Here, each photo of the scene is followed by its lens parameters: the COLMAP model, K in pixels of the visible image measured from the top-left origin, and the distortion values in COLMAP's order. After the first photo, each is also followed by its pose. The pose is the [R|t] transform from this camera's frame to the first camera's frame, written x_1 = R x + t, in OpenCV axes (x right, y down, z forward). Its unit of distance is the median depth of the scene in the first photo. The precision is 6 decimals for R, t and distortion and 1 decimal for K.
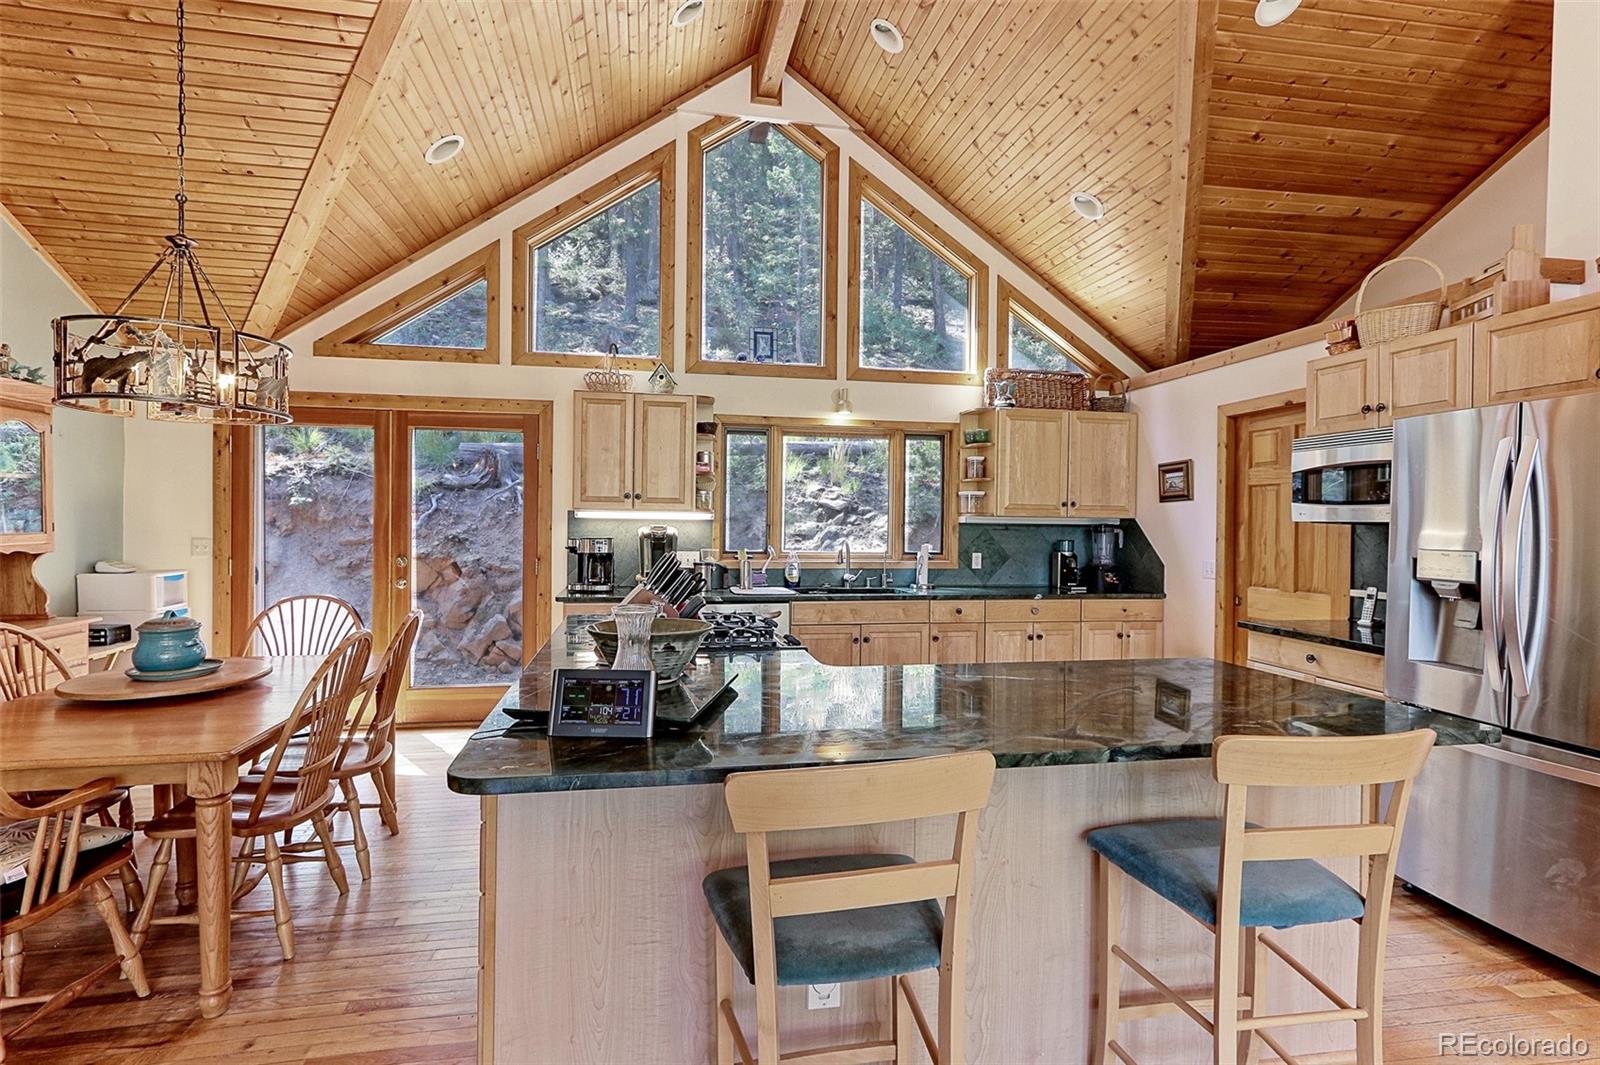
lens RADIAL K [[753.7, 0, 775.3], [0, 753.7, 532.0], [0, 0, 1]] dist [-0.000727, 0.000360]
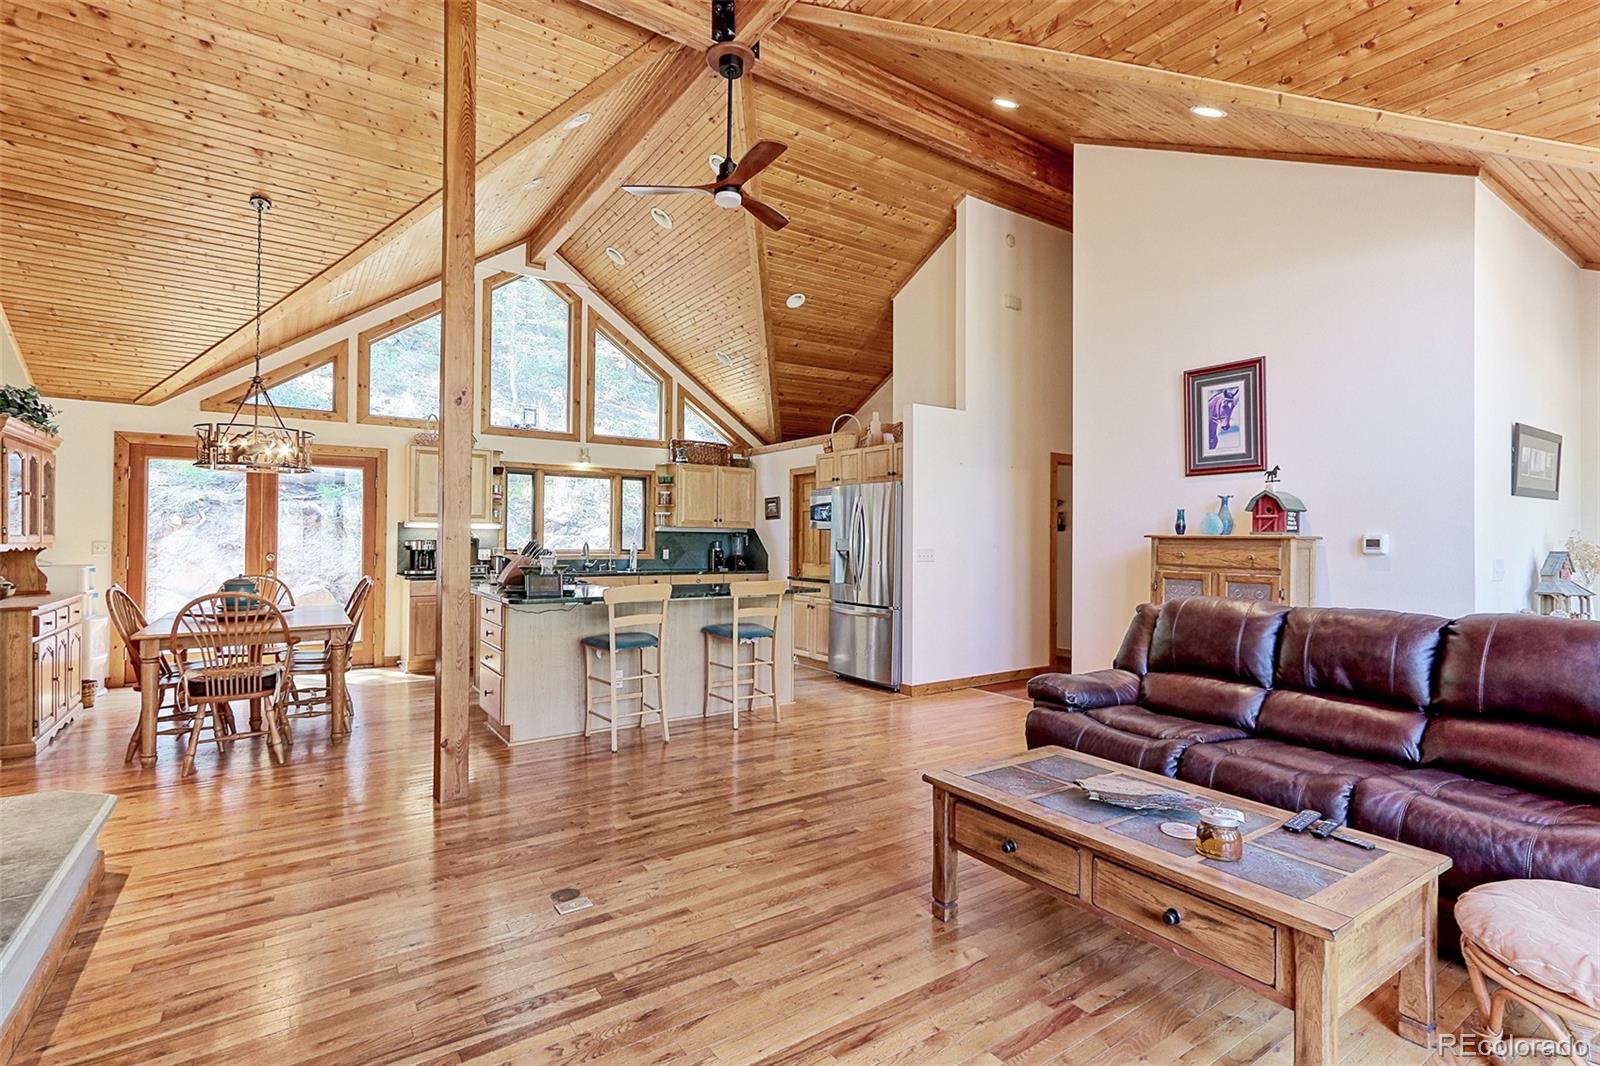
lens RADIAL K [[753.7, 0, 793.8], [0, 753.7, 530.1], [0, 0, 1]] dist [-0.000727, 0.000360]
pose [[0.908925, 0.001043, 0.416958, -0.188695], [0.008047, 0.999767, -0.020044, 0.023503], [-0.416882, 0.021574, 0.908705, -0.697925]]
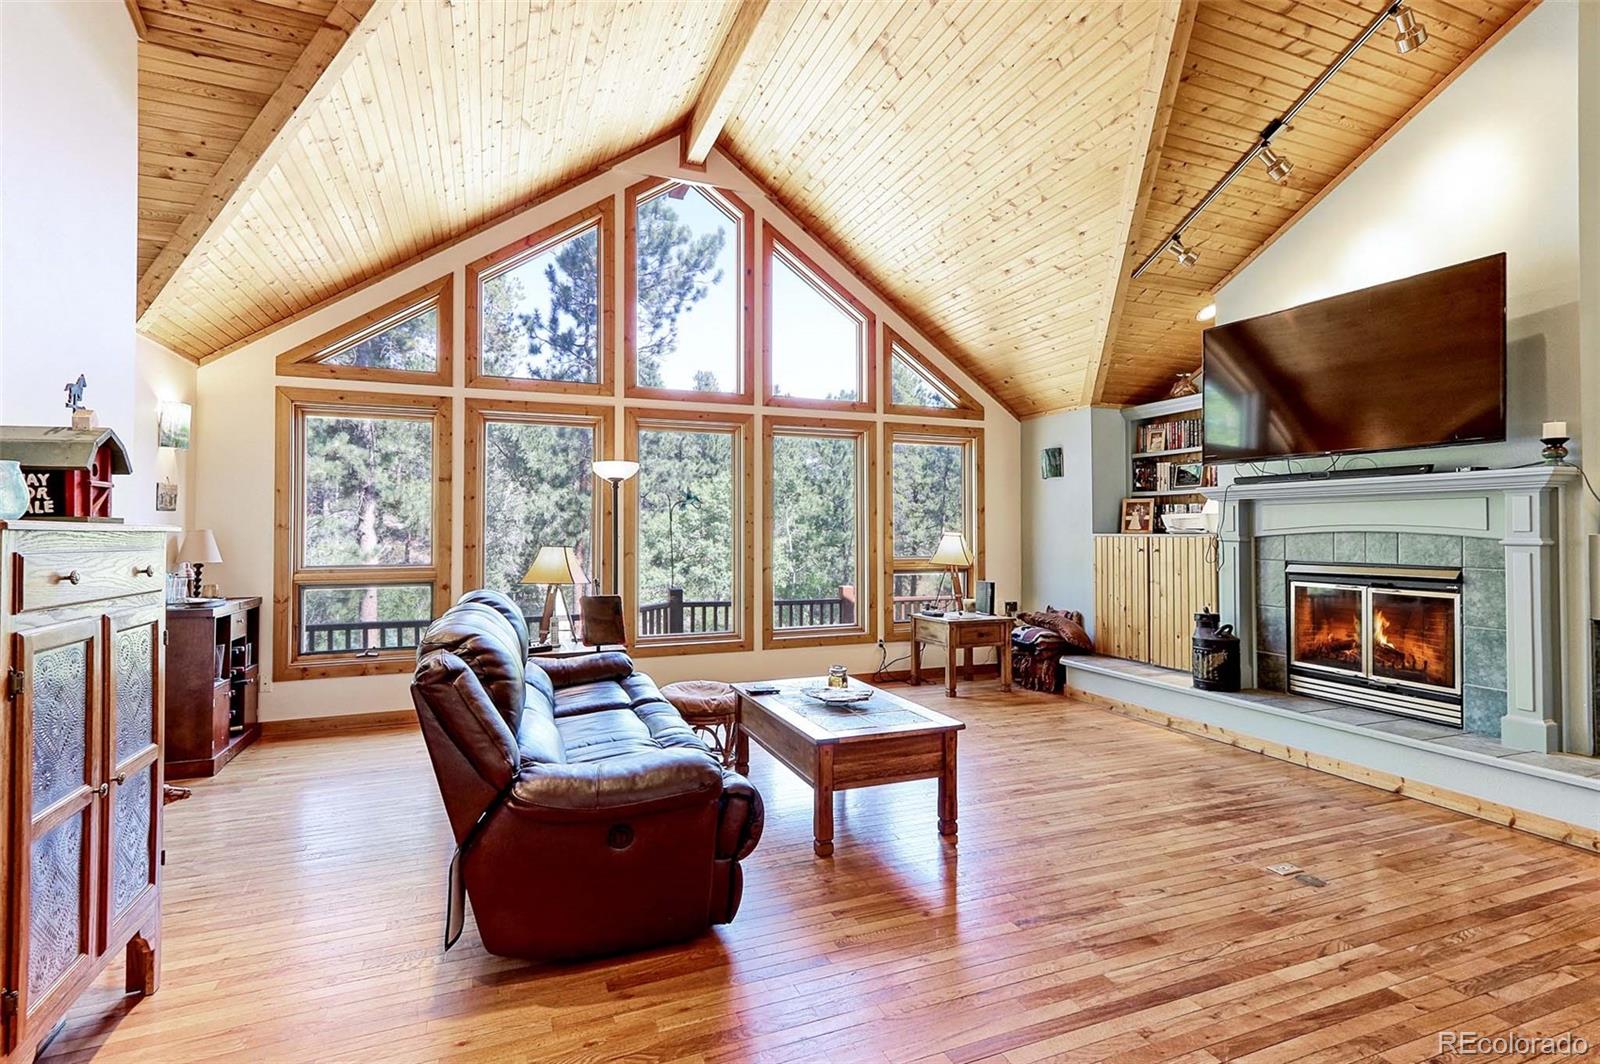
lens RADIAL K [[753.7, 0, 792.4], [0, 753.7, 521.6], [0, 0, 1]] dist [-0.000727, 0.000360]
pose [[-0.977502, -0.013603, -0.210487, 0.406526], [-0.013282, 0.999907, -0.002938, 0.010777], [0.210508, -0.000076, -0.977592, 0.367275]]
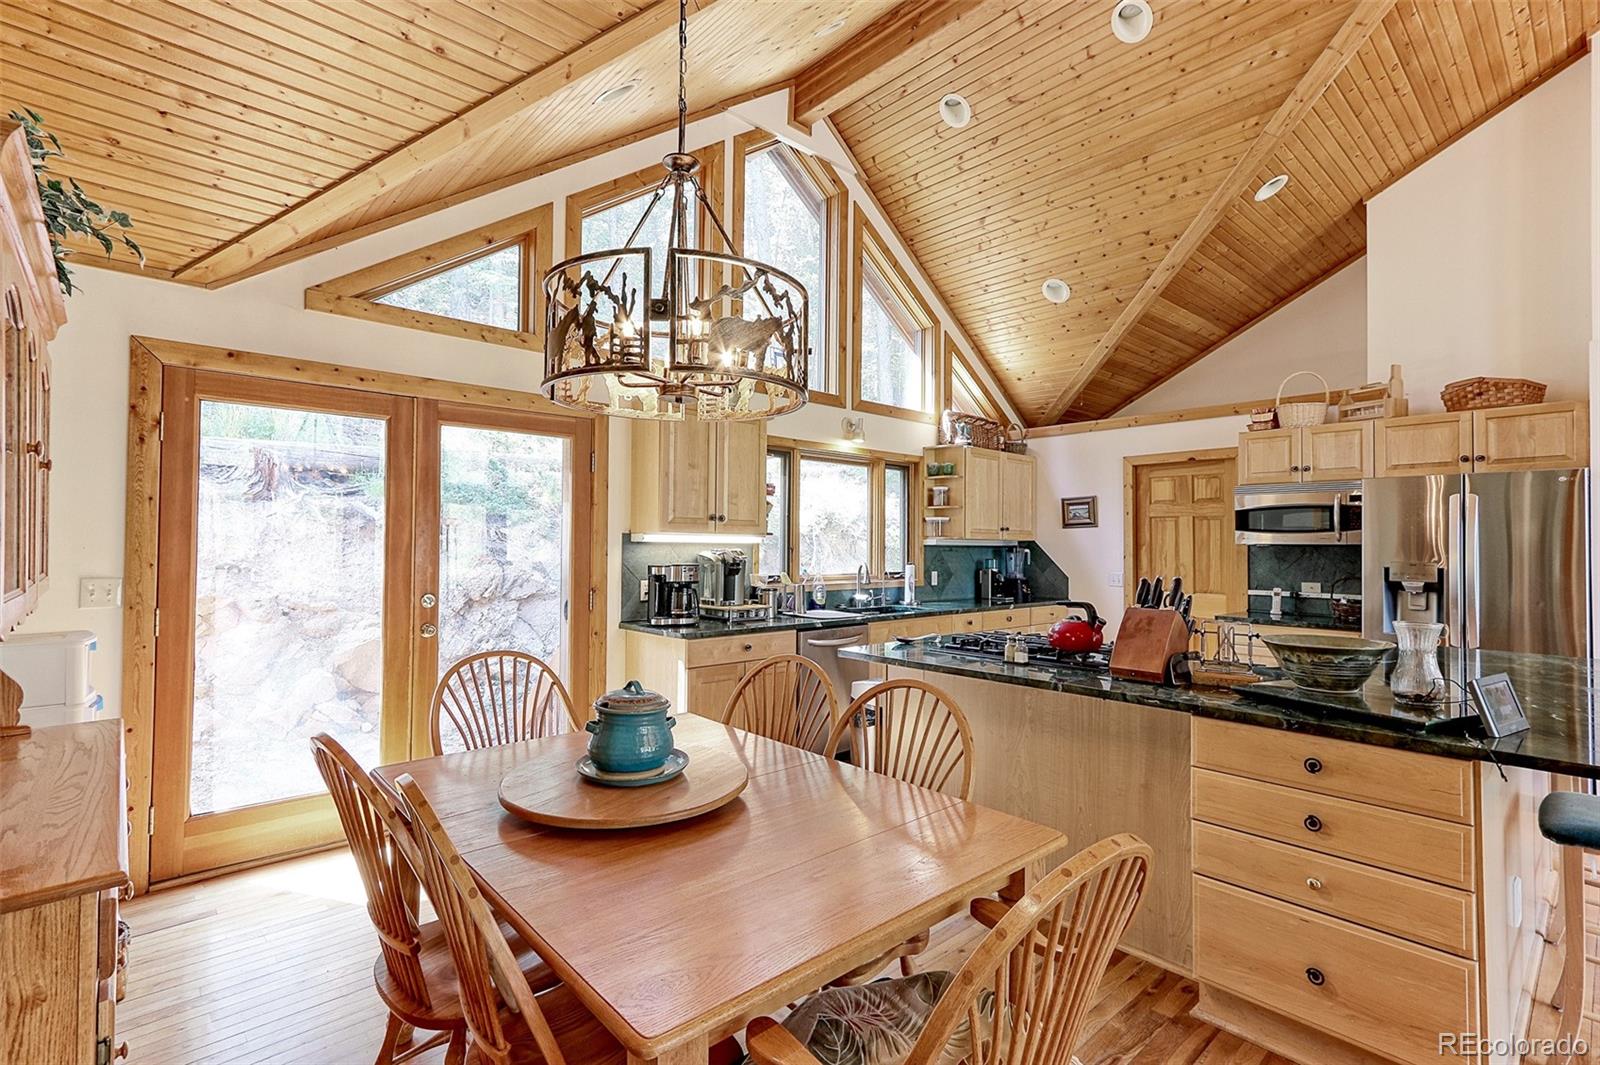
lens RADIAL K [[753.7, 0, 791.1], [0, 753.7, 523.6], [0, 0, 1]] dist [-0.000727, 0.000360]
pose [[0.847897, 0.010695, 0.530053, -0.577971], [0.007784, 0.999438, -0.032618, -0.009988], [-0.530103, 0.031783, 0.847337, 0.175581]]
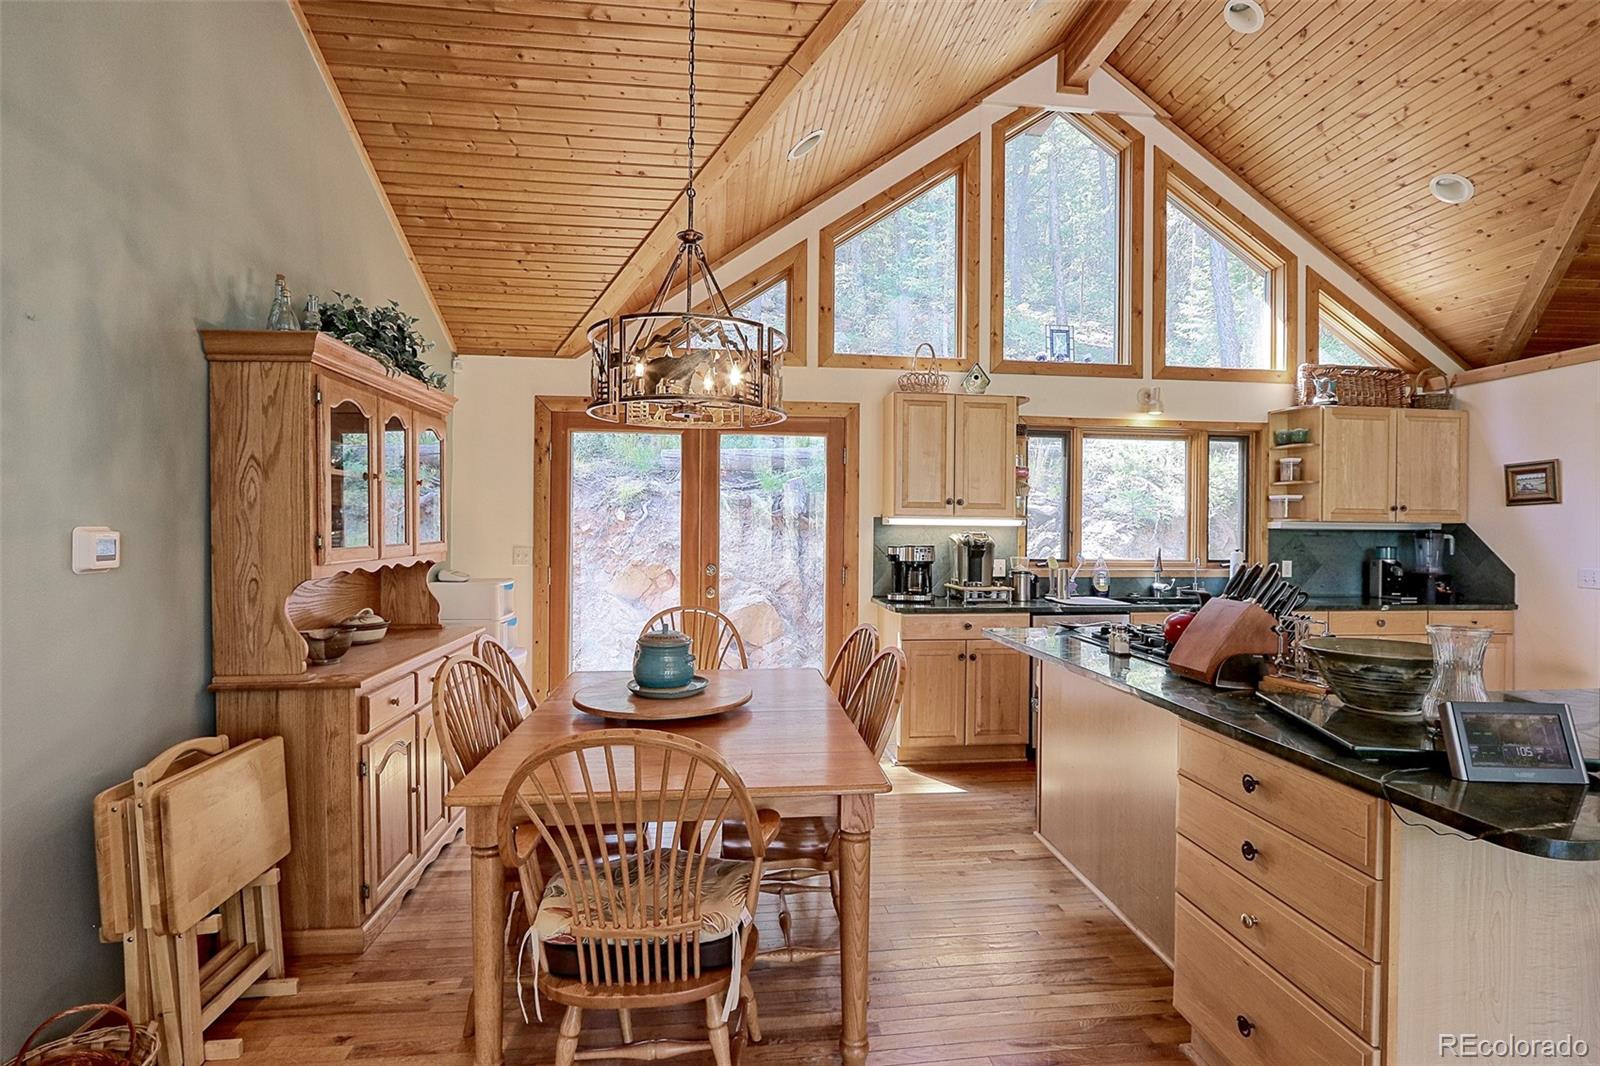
lens RADIAL K [[753.7, 0, 796.3], [0, 753.7, 526.4], [0, 0, 1]] dist [-0.000727, 0.000360]
pose [[0.998296, -0.002685, -0.058284, -0.324631], [0.001959, 0.999920, -0.012517, -0.004648], [0.058313, 0.012382, 0.998222, 0.026962]]
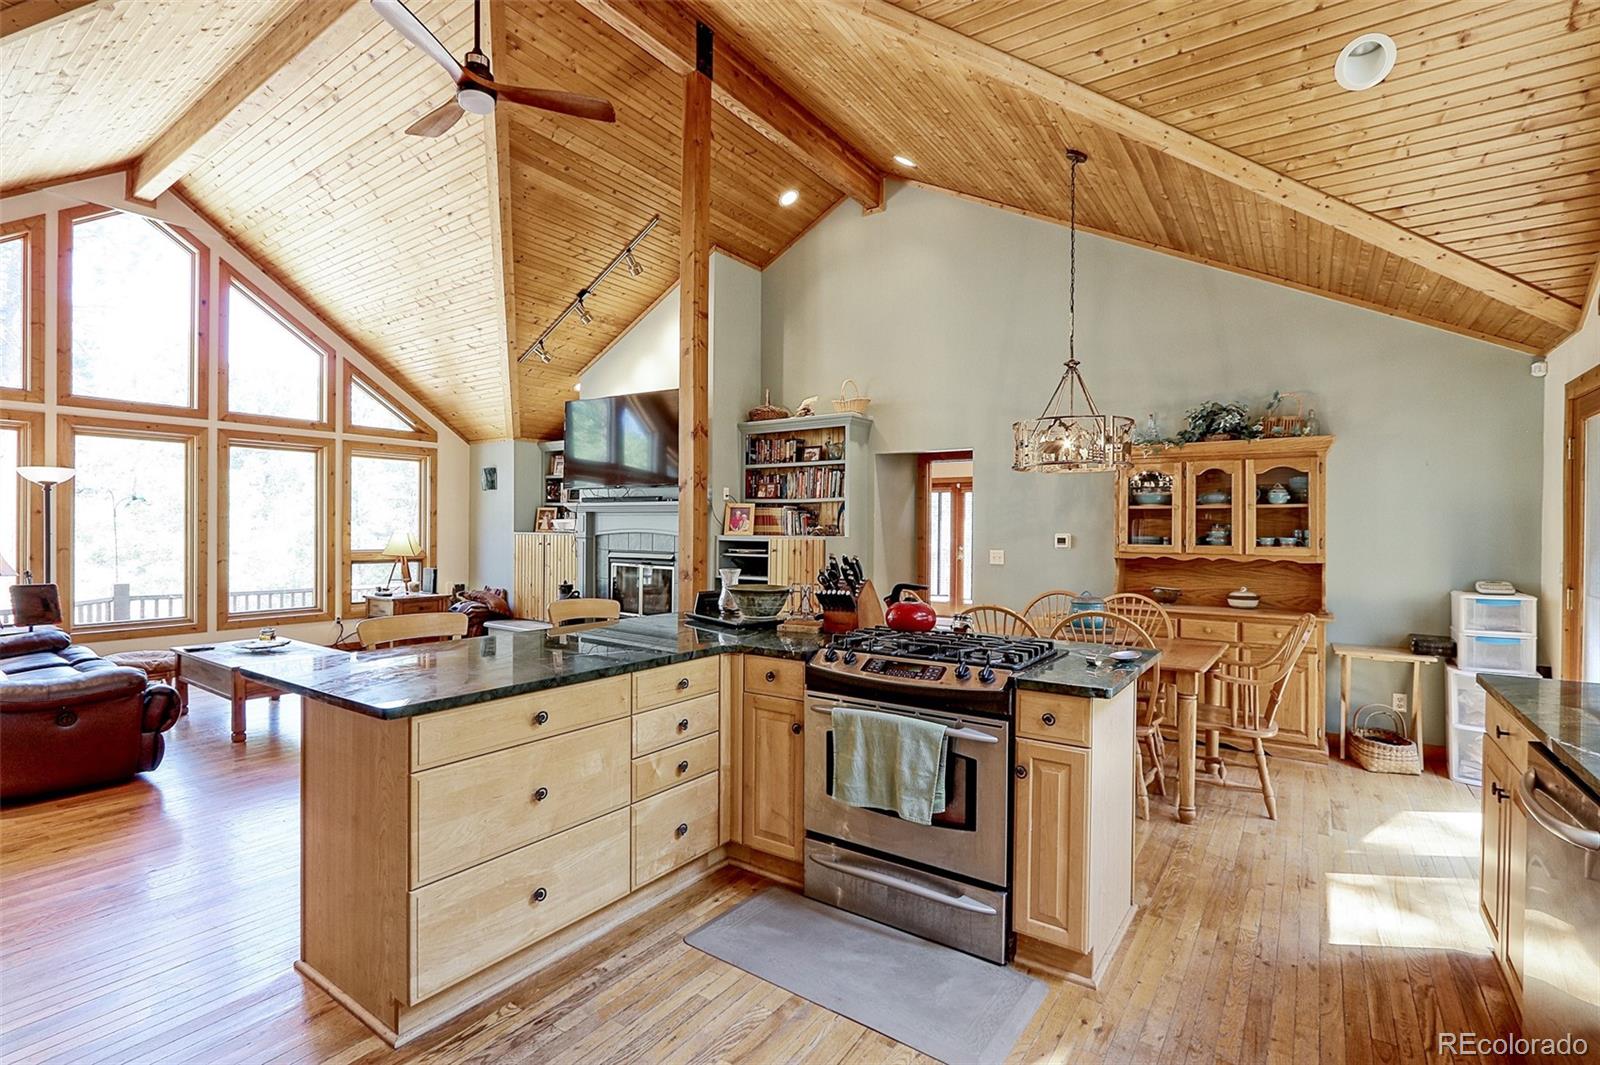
lens RADIAL K [[753.7, 0, 776.0], [0, 753.7, 528.5], [0, 0, 1]] dist [-0.000727, 0.000360]
pose [[-0.718717, -0.016107, -0.695116, 0.426836], [-0.026185, 0.999649, 0.003911, -0.011047], [0.694810, 0.021012, -0.718887, 0.936633]]
